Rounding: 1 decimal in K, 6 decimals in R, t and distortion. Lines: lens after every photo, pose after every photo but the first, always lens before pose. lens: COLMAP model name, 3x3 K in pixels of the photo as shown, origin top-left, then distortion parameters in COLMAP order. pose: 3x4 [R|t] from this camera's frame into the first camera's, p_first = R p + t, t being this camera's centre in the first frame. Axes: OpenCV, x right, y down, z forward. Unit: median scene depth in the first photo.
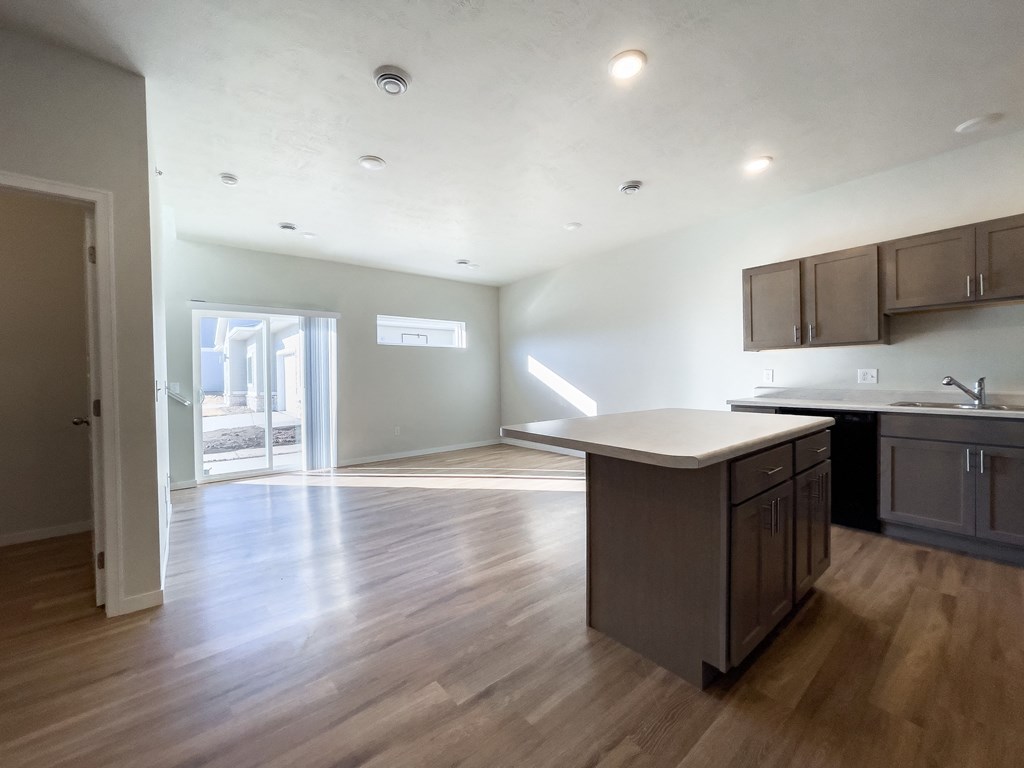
lens RADIAL K [[413.4, 0, 508.3], [0, 413.4, 381.1], [0, 0, 1]] dist [-0.002426, 0.000363]
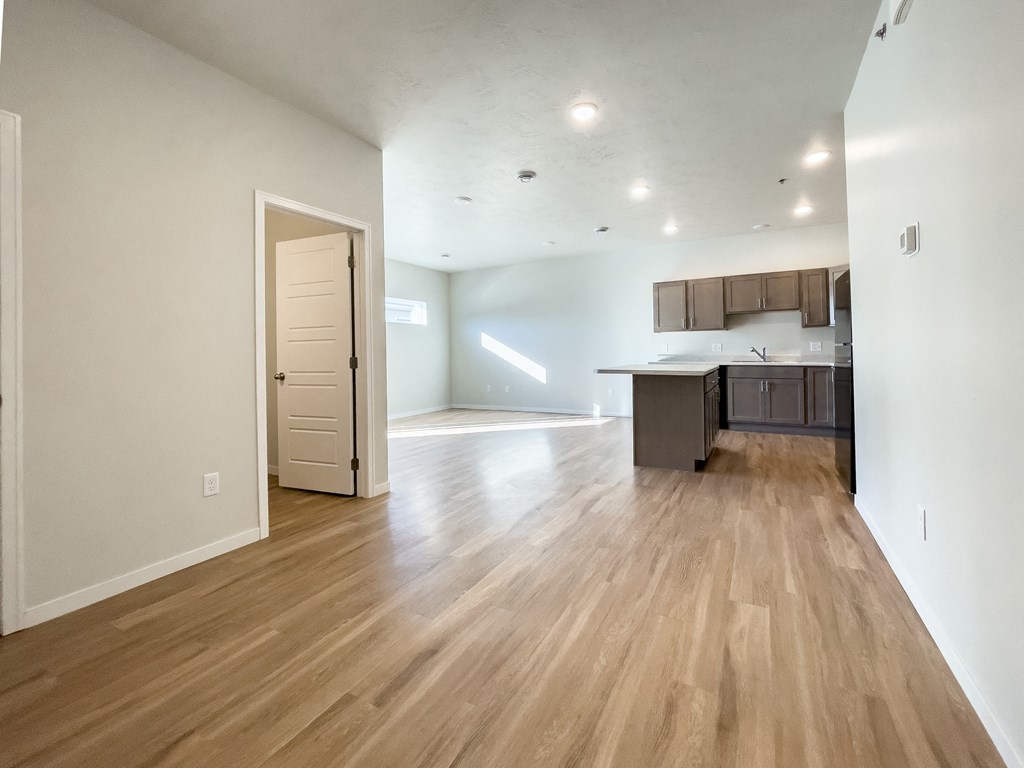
lens RADIAL K [[441.6, 0, 529.6], [0, 441.6, 348.7], [0, 0, 1]] dist [0.003089, 0.000514]
pose [[0.919509, 0.003654, 0.393052, -0.785427], [0.006740, 0.999663, -0.025060, 0.043984], [-0.393011, 0.025692, 0.919175, -0.559278]]
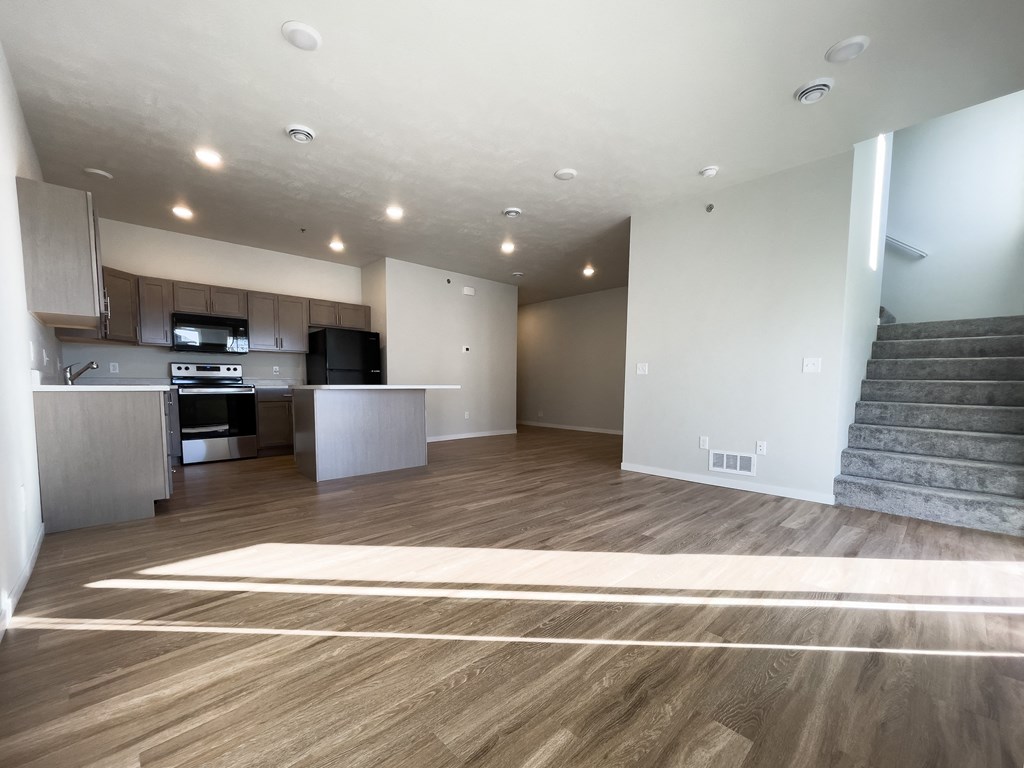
lens RADIAL K [[425.5, 0, 509.7], [0, 425.5, 421.0], [0, 0, 1]] dist [-0.002326, -0.000094]
pose [[-0.996023, 0.015824, -0.087676, -0.059554], [0.007354, 0.995344, 0.096103, 0.056694], [0.088789, 0.095077, -0.991502, 2.439345]]
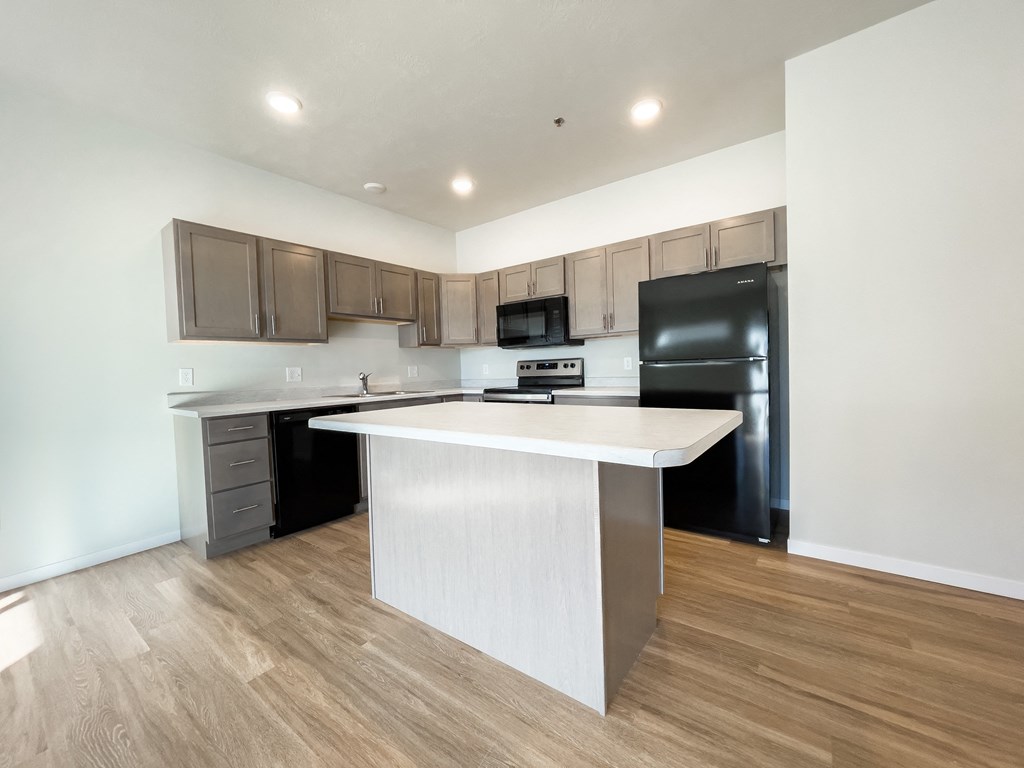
lens RADIAL K [[413.4, 0, 508.3], [0, 413.4, 381.1], [0, 0, 1]] dist [-0.002426, 0.000363]
pose [[-0.233881, -0.008164, 0.972231, -0.295553], [0.049249, 0.998582, 0.020233, 0.011690], [-0.971017, 0.052614, -0.233147, 0.881788]]
